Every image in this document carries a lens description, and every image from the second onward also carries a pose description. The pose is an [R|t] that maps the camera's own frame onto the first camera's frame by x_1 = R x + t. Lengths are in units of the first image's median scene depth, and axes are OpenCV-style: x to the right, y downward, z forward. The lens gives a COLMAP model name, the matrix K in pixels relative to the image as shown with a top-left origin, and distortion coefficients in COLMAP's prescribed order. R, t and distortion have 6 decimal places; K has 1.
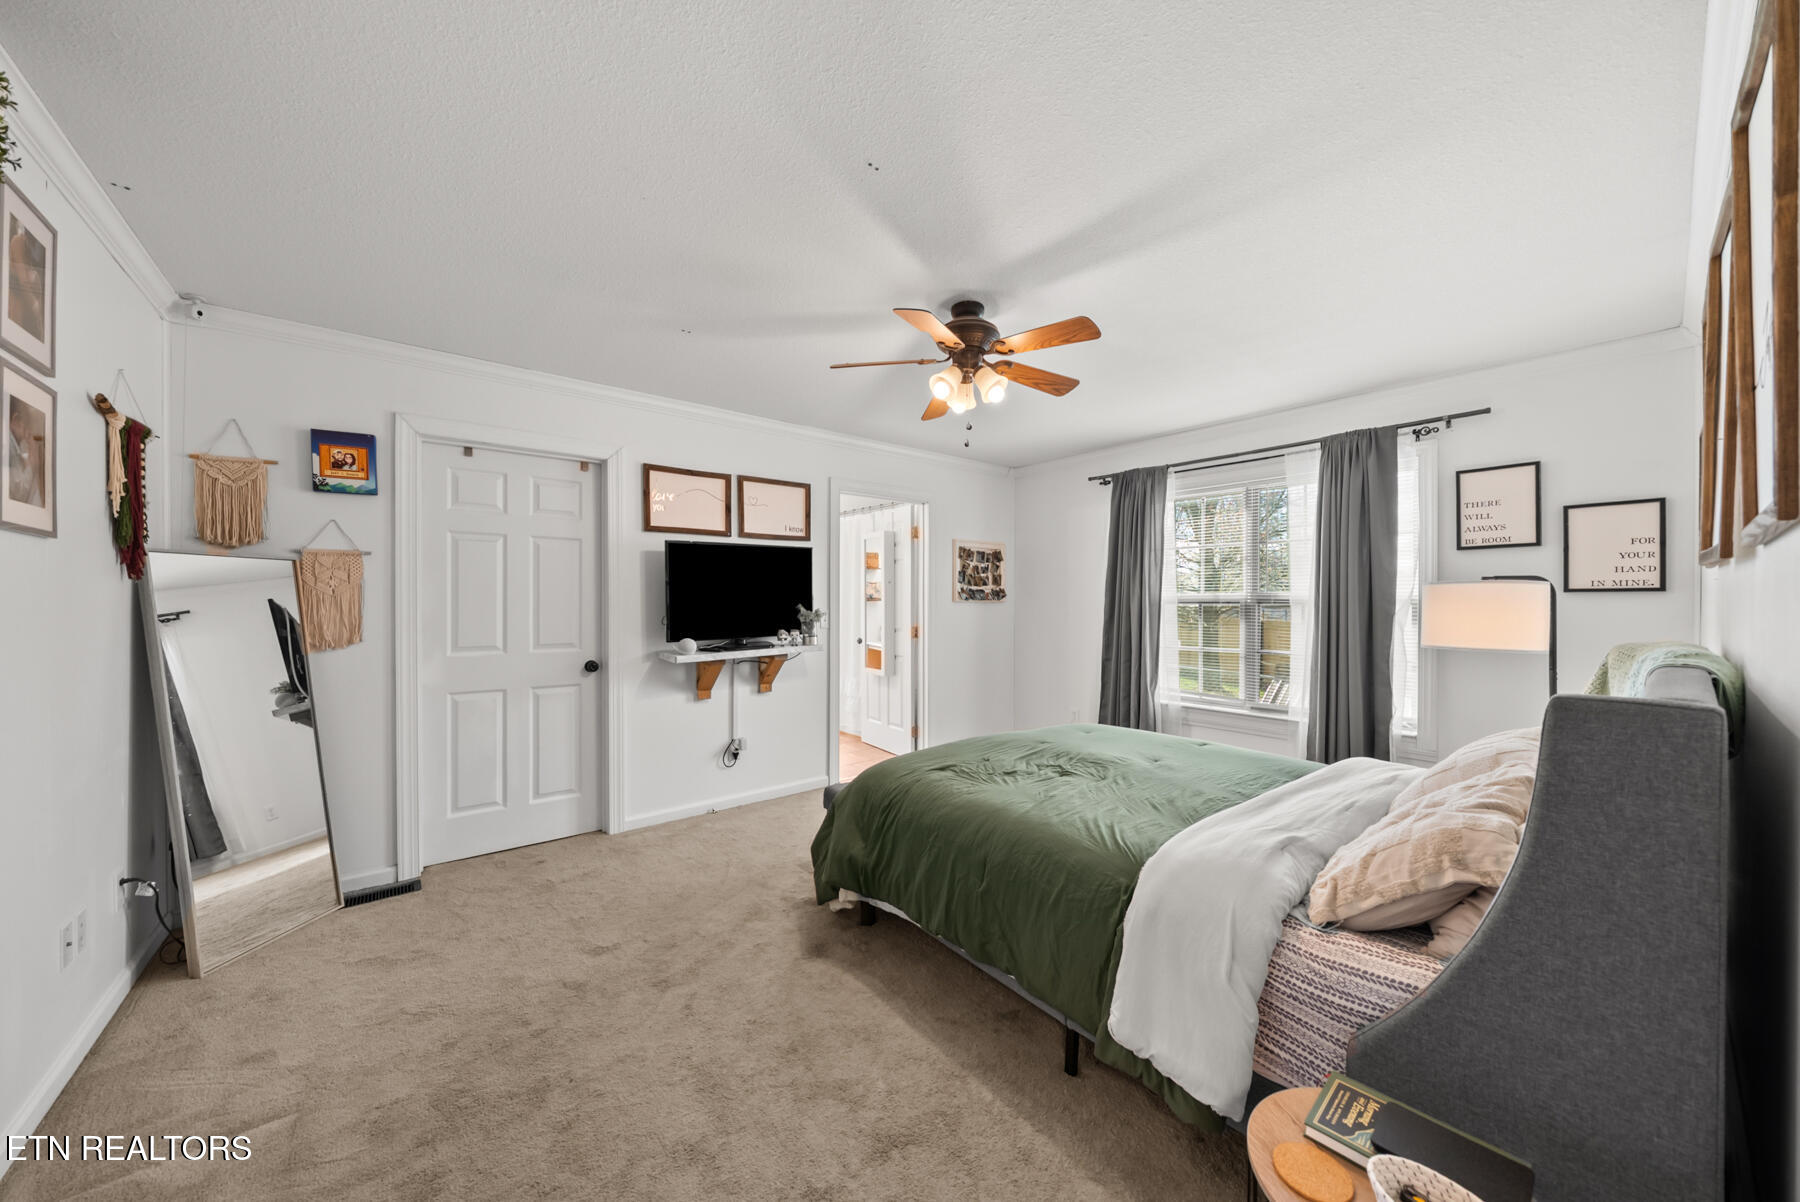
lens RADIAL K [[619.4, 0, 891.0], [0, 619.4, 602.1], [0, 0, 1]] dist [-0.003828, -0.000214]
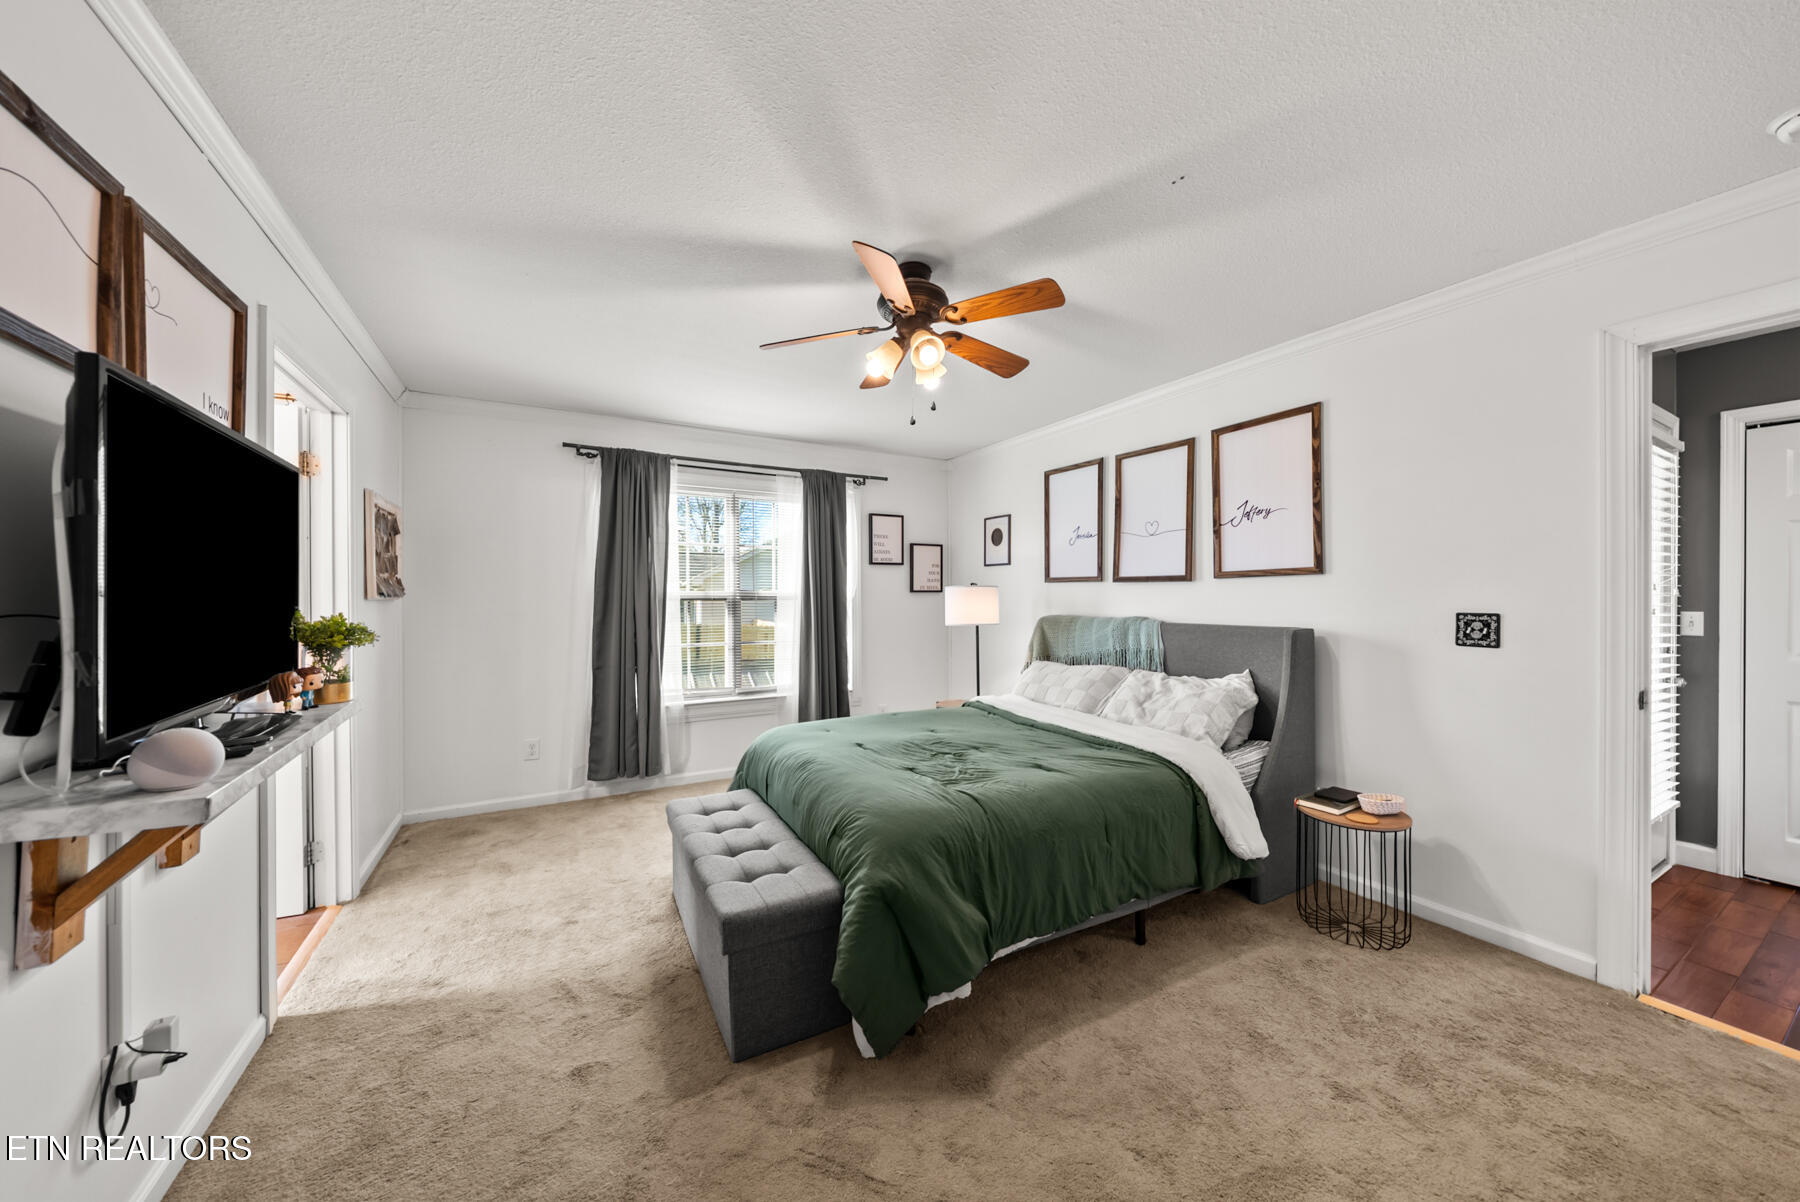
lens RADIAL K [[619.4, 0, 889.2], [0, 619.4, 598.5], [0, 0, 1]] dist [-0.003828, -0.000214]
pose [[0.165605, -0.001252, 0.986191, -1.004740], [0.003742, 0.999993, 0.000641, 0.000665], [-0.986185, 0.003584, 0.165608, 1.161493]]
